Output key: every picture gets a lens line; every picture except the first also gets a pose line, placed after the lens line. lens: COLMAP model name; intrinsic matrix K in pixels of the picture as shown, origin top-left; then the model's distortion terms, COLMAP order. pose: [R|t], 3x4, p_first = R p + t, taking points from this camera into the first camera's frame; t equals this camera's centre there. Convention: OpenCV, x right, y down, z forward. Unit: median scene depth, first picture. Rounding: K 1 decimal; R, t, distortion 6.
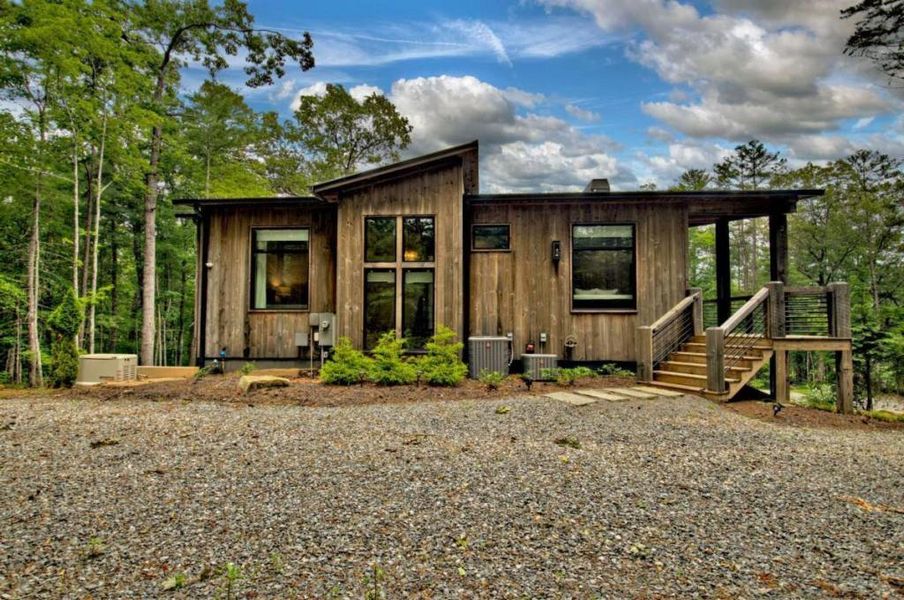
lens RADIAL K [[440.0, 0, 451.0], [0, 440.0, 307.1], [0, 0, 1]] dist [0.001214, -0.004850]
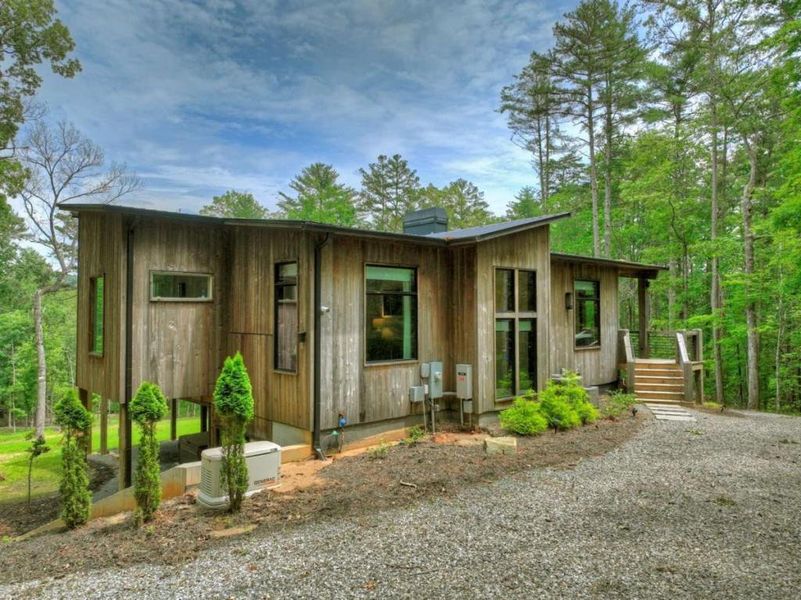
lens RADIAL K [[546.9, 0, 396.8], [0, 546.9, 299.6], [0, 0, 1]] dist [-0.012976, 0.019207]
pose [[0.712395, 0.015110, 0.701616, -1.169626], [-0.021603, 0.999767, 0.000404, -0.119131], [-0.701446, -0.015445, 0.712555, 0.243535]]
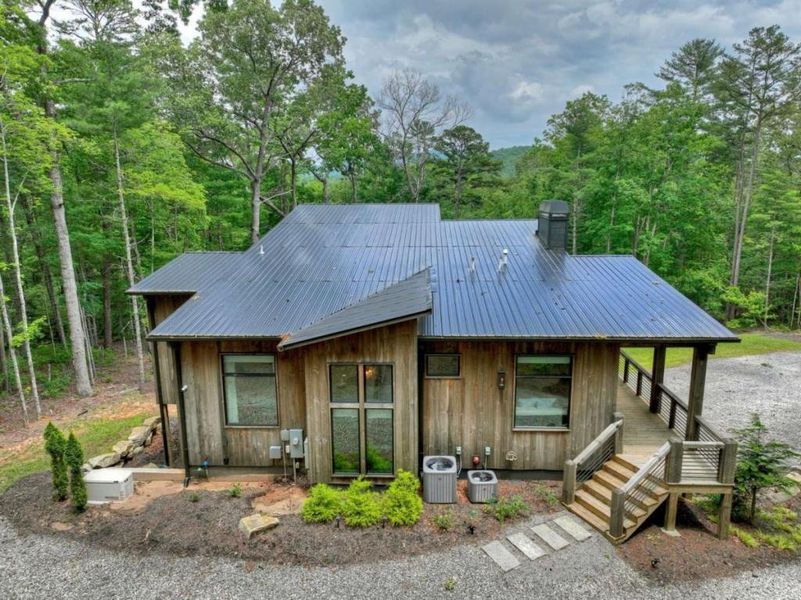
lens RADIAL K [[546.9, 0, 406.8], [0, 546.9, 296.4], [0, 0, 1]] dist [-0.012976, 0.019207]
pose [[0.999600, -0.016138, 0.023213, -0.027941], [0.010445, 0.973782, 0.227243, -0.642293], [-0.026271, -0.226910, 0.973561, -0.289190]]
